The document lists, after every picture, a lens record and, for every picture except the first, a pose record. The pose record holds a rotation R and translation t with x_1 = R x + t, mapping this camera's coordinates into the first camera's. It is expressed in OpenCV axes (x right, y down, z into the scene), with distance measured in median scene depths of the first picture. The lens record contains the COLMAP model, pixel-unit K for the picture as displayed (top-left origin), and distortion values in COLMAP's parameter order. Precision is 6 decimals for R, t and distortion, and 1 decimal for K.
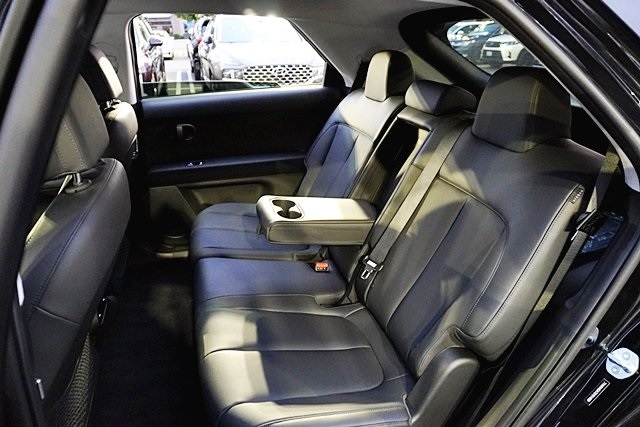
lens RADIAL K [[431.1, 0, 320.0], [0, 431.1, 213.5], [0, 0, 1]] dist [-0.019491, 0.004427]
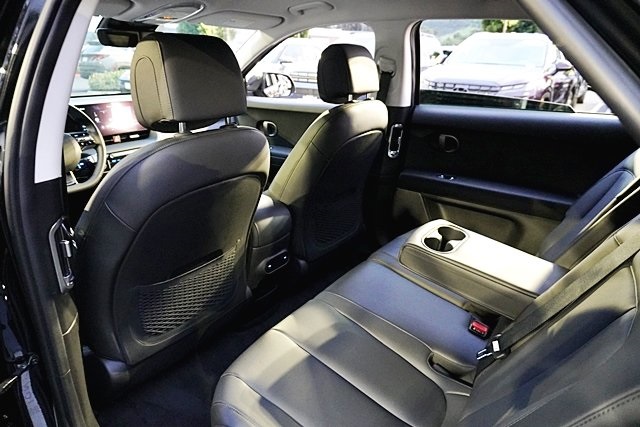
lens RADIAL K [[431.1, 0, 320.0], [0, 431.1, 213.5], [0, 0, 1]] dist [-0.019491, 0.004427]
pose [[0.605796, 0.296595, -0.738270, 0.278062], [-0.337629, 0.936058, 0.099010, -0.042620], [0.720429, 0.189281, 0.667199, 0.187601]]
